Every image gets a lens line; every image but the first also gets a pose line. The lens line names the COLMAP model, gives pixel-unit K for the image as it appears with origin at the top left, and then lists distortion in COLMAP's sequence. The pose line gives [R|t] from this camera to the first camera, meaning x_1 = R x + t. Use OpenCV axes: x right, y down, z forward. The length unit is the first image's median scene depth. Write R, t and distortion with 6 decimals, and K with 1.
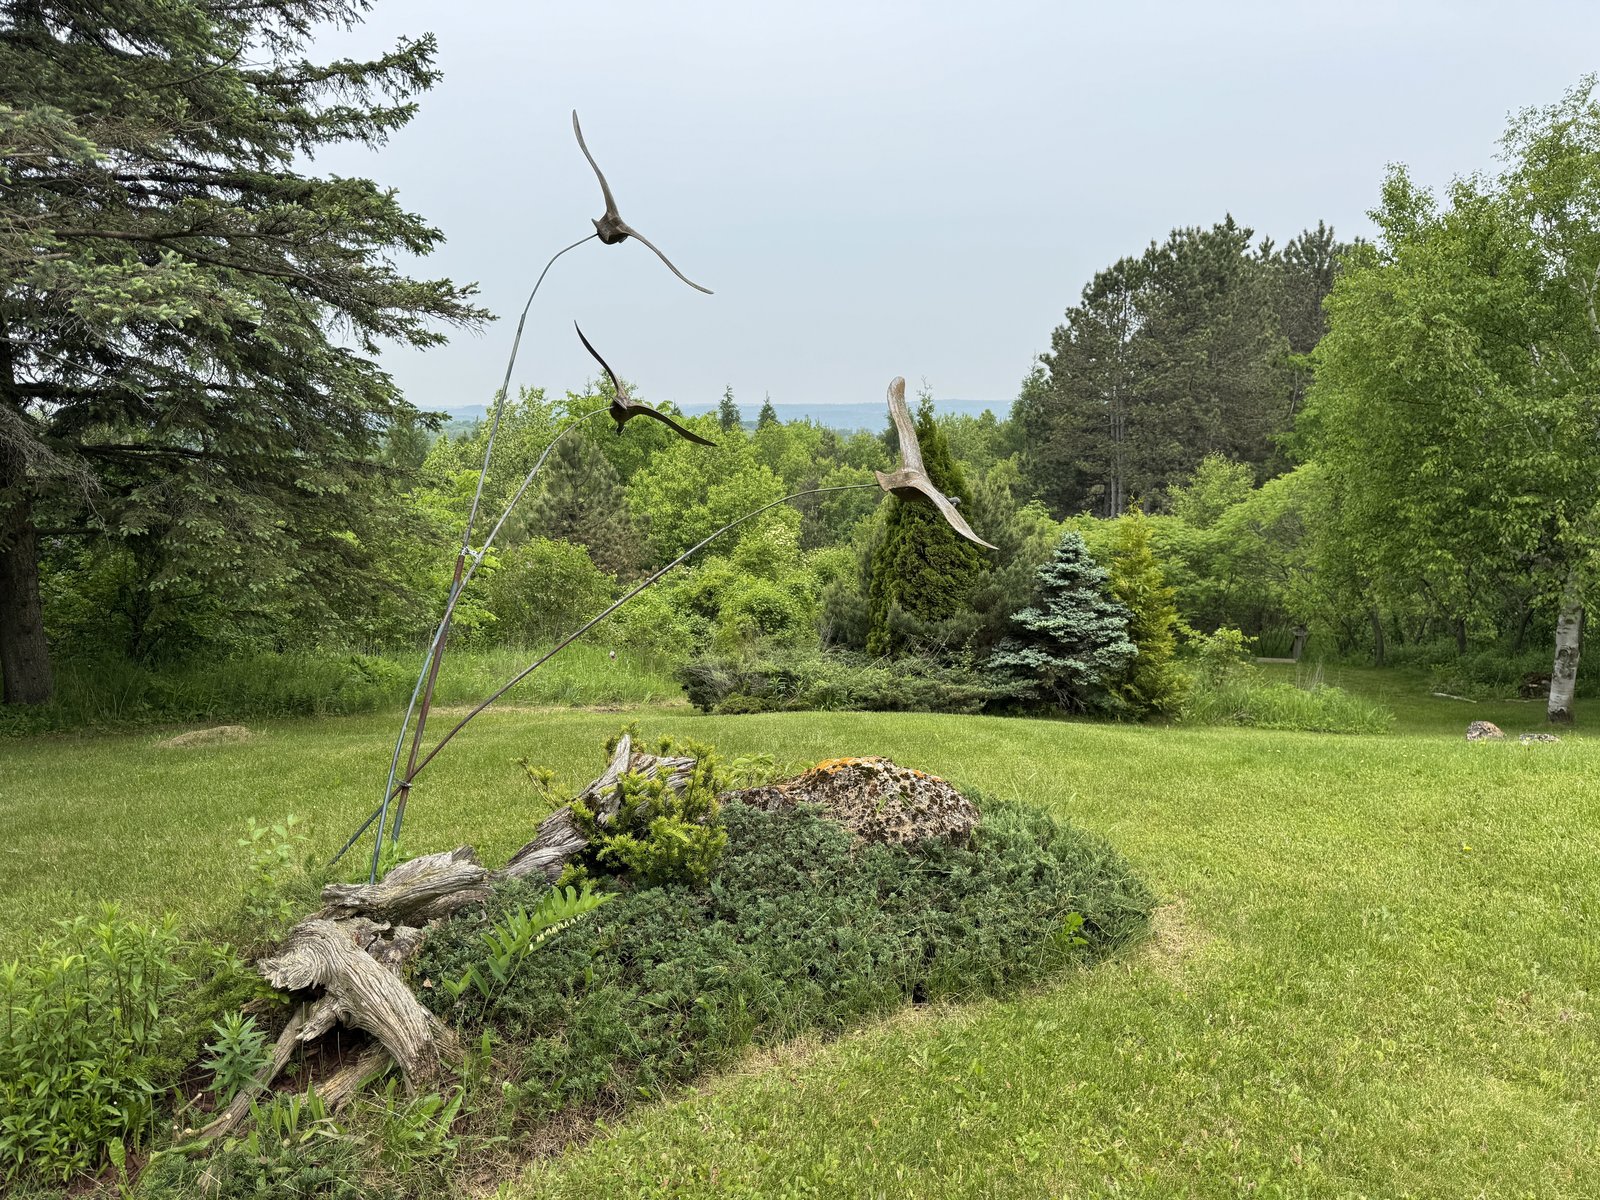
lens RADIAL K [[1127.7, 0, 799.9], [0, 1127.7, 610.0], [0, 0, 1]] dist [0.038732, -0.000191]
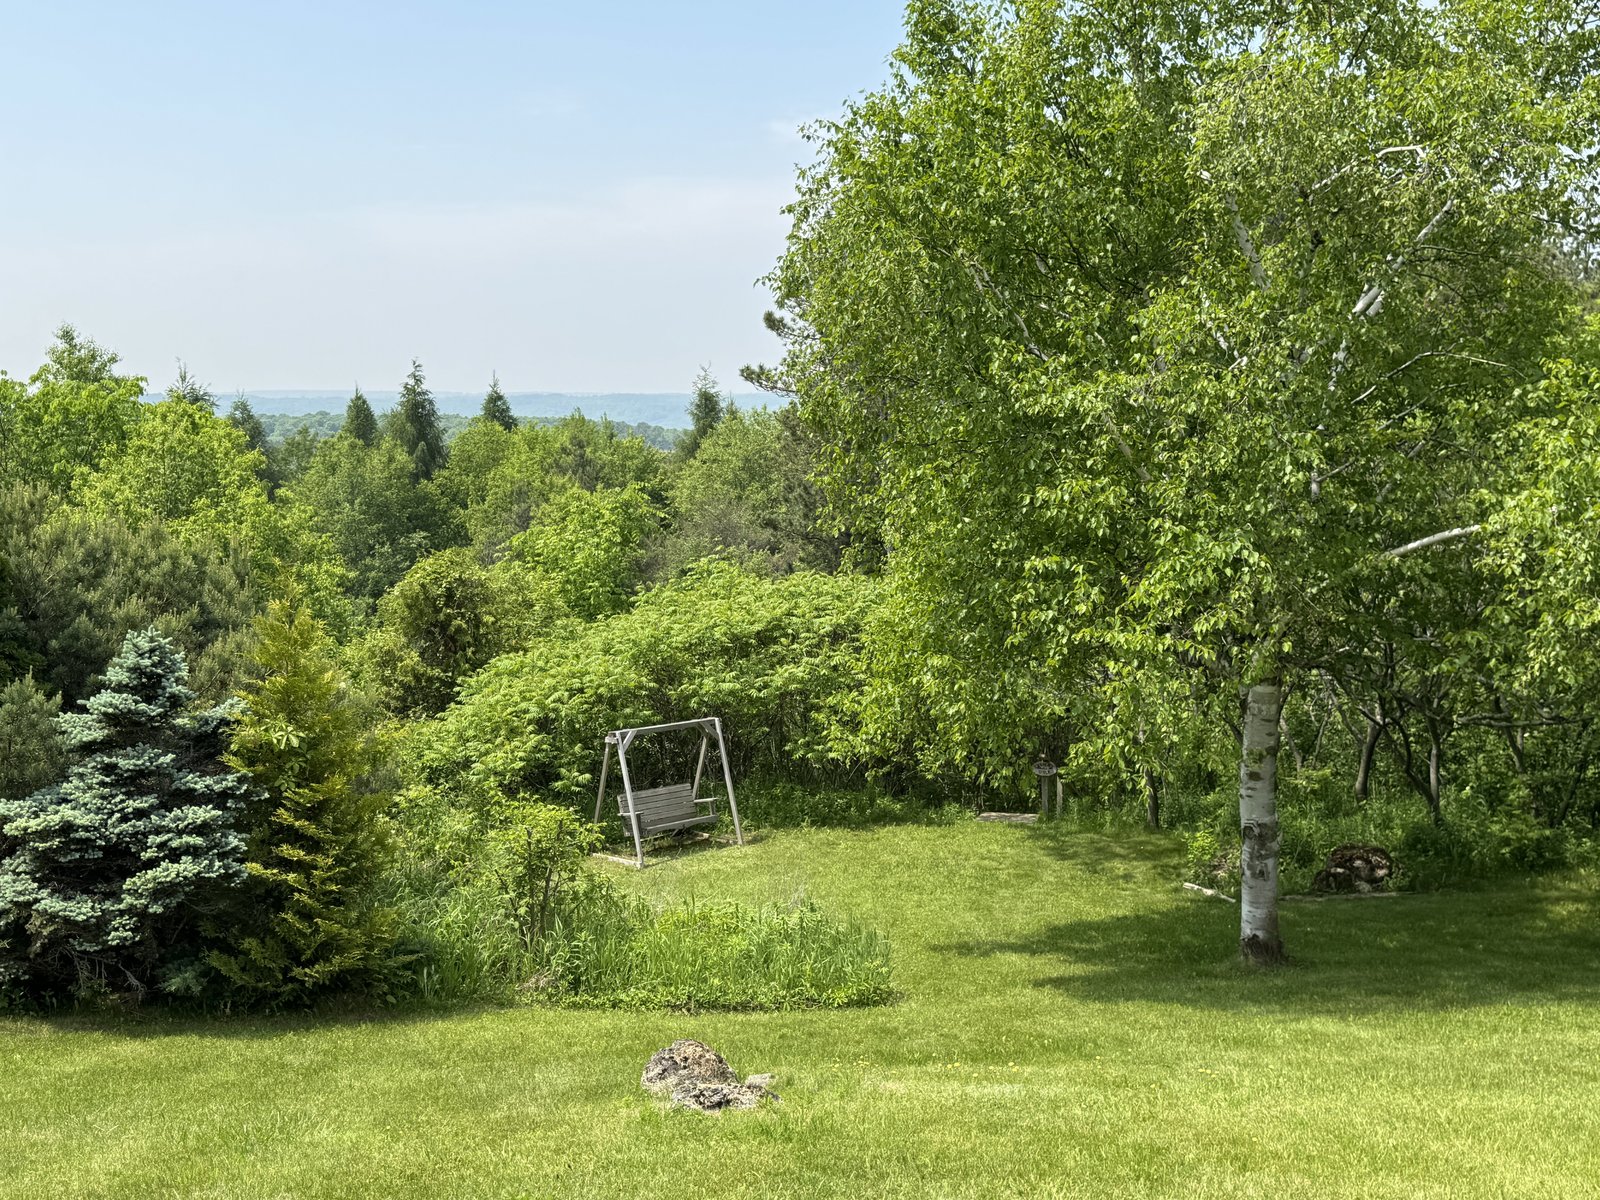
lens RADIAL K [[1718.1, 0, 798.6], [0, 1718.1, 595.2], [0, 0, 1]] dist [0.108325, 0.000000]
pose [[0.996625, -0.005113, 0.081926, 0.373333], [0.010354, 0.997917, -0.063673, -0.026472], [-0.081429, 0.064306, 0.994602, 0.169340]]
